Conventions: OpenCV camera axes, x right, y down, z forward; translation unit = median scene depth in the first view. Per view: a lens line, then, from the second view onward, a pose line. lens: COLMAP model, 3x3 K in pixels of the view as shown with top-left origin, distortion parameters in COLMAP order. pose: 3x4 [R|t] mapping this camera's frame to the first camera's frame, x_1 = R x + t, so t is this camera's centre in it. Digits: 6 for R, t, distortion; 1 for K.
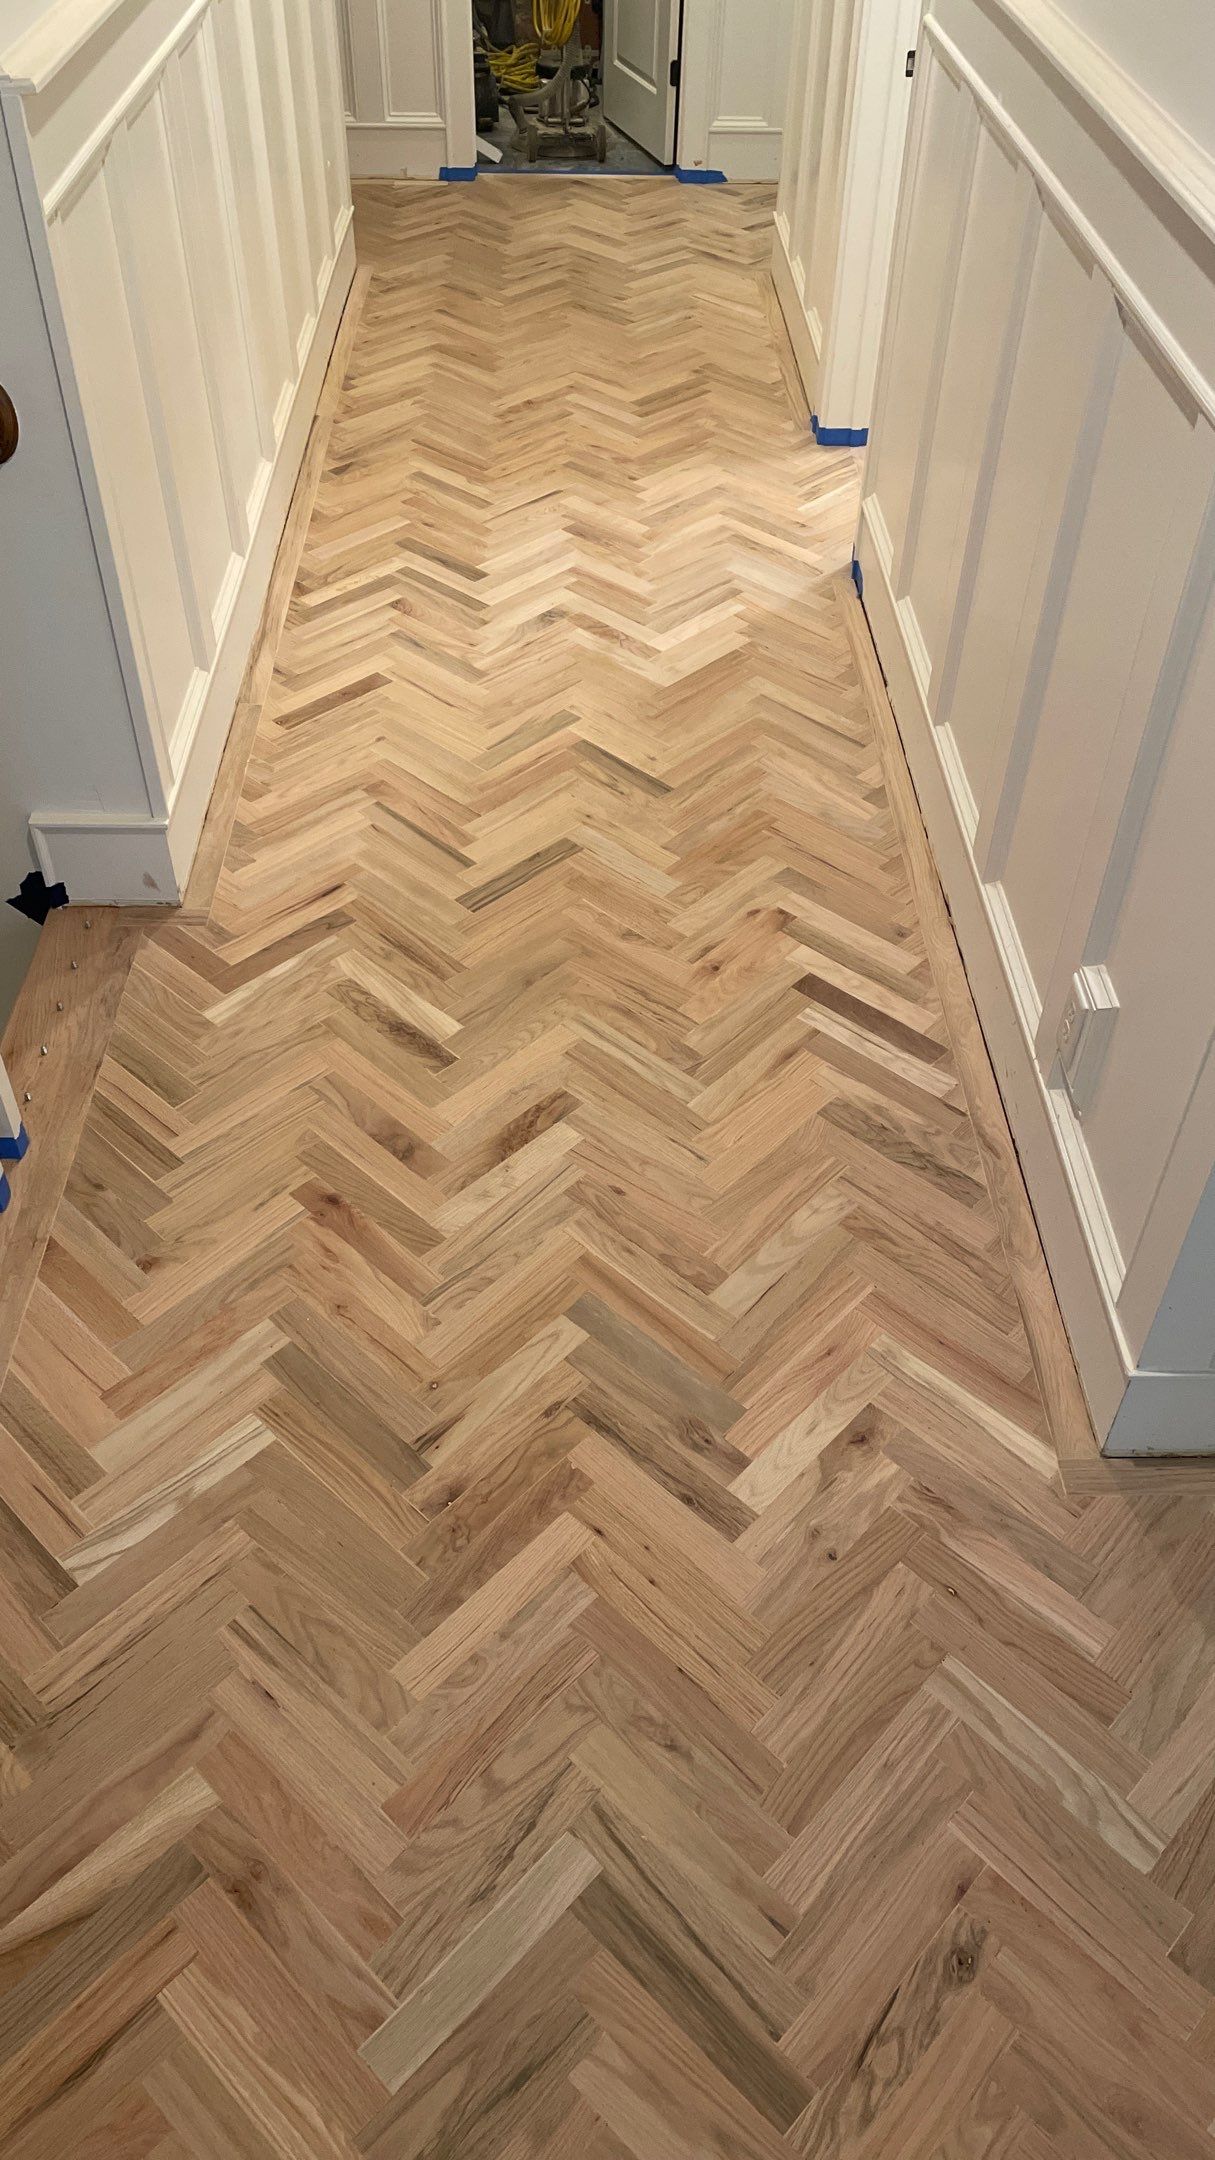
lens RADIAL K [[1607.1, 0, 626.7], [0, 1607.1, 1076.7], [0, 0, 1]] dist [0.094987, -0.121572]
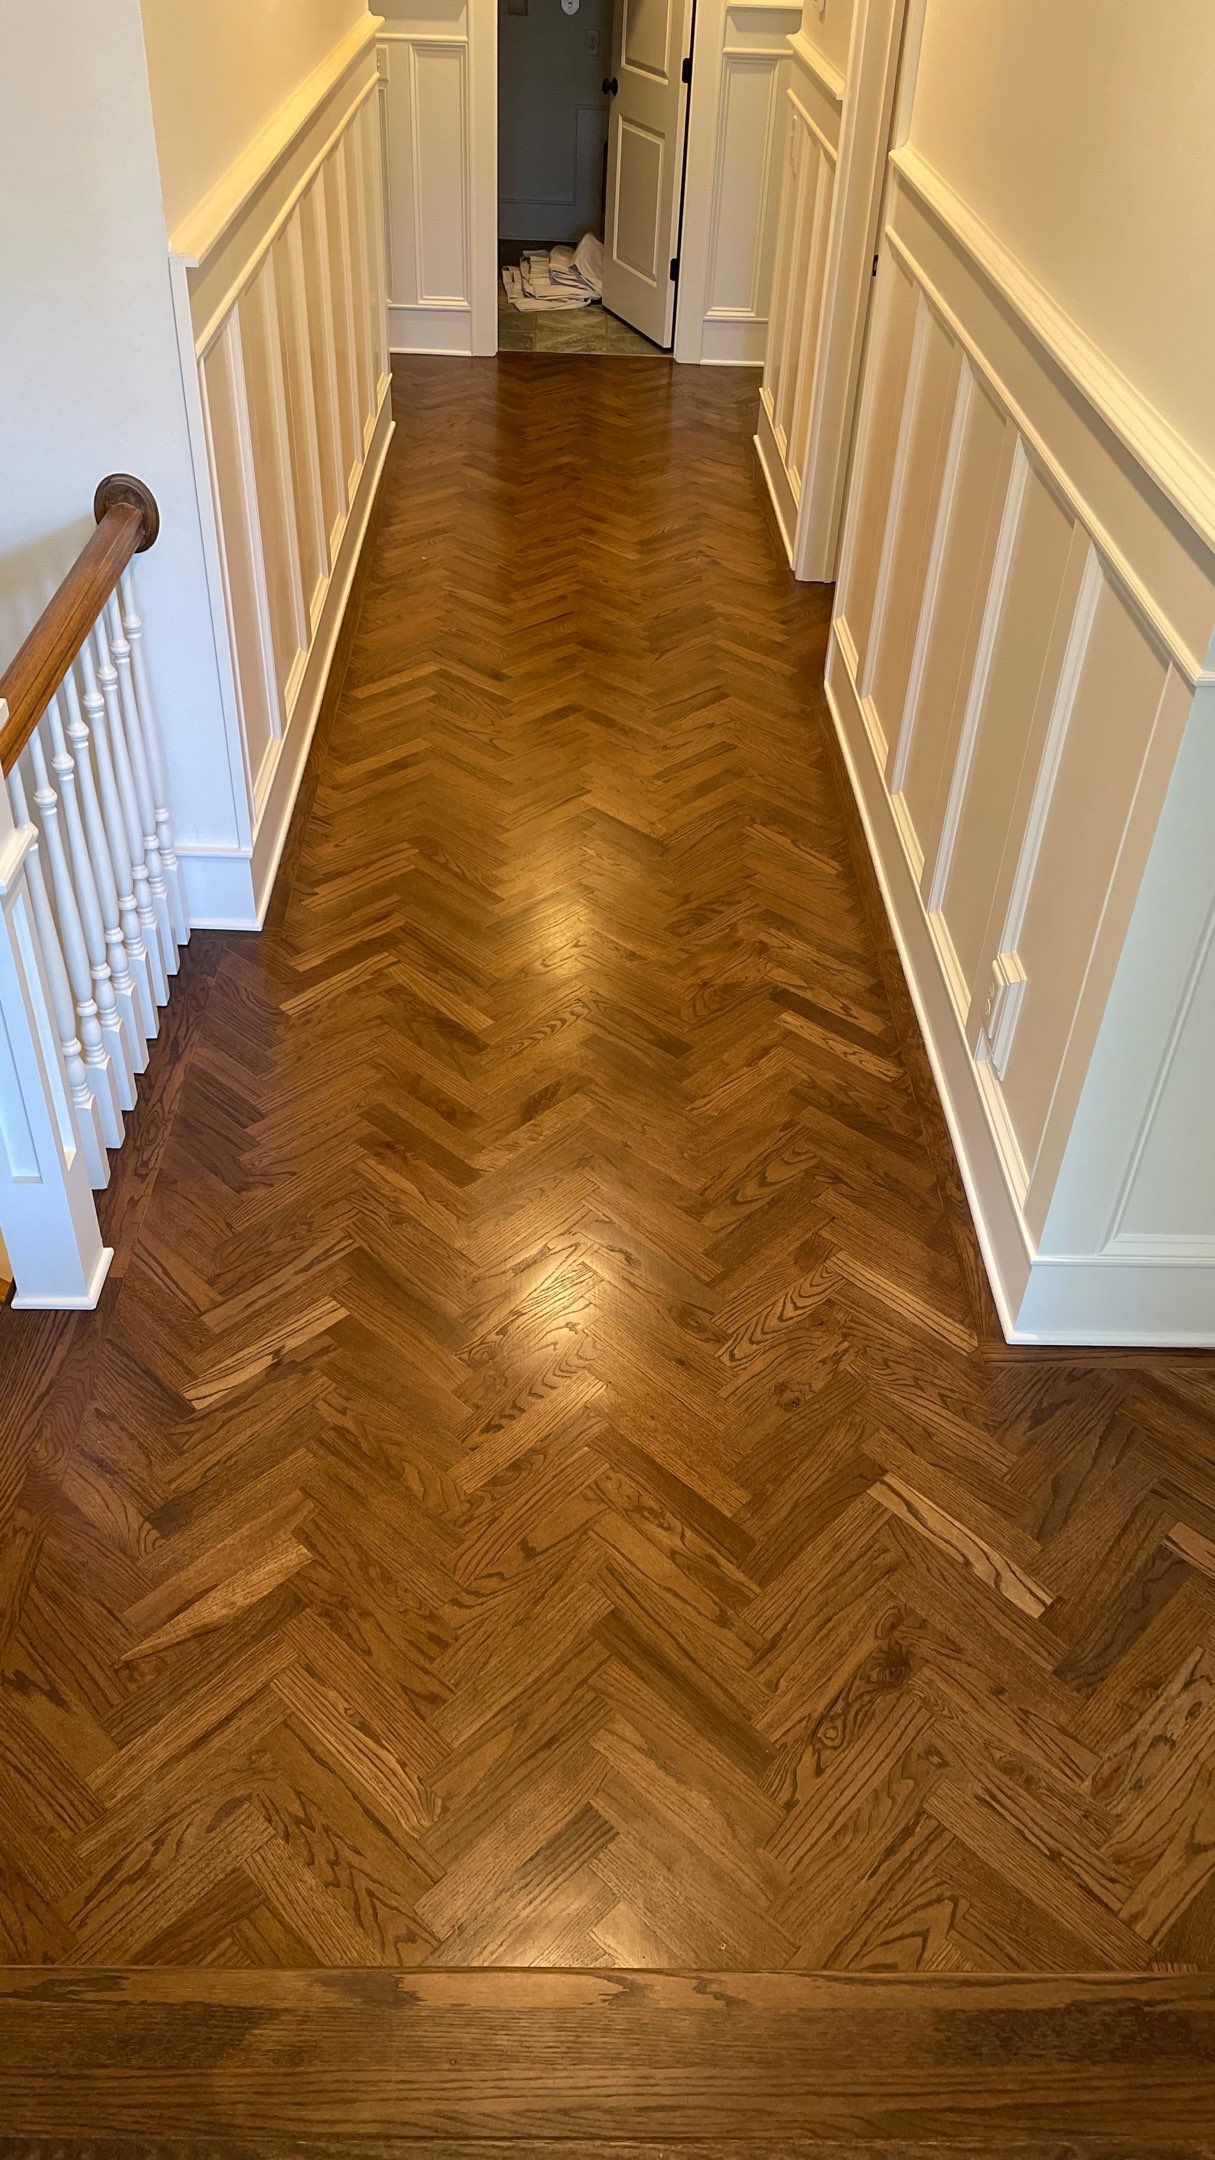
lens RADIAL K [[1671.4, 0, 616.3], [0, 1671.4, 1128.1], [0, 0, 1]] dist [0.153113, -0.276959]
pose [[0.999777, 0.018141, 0.010830, -0.029505], [-0.017166, 0.996304, -0.084168, 0.190877], [-0.012317, 0.083963, 0.996393, -0.304465]]
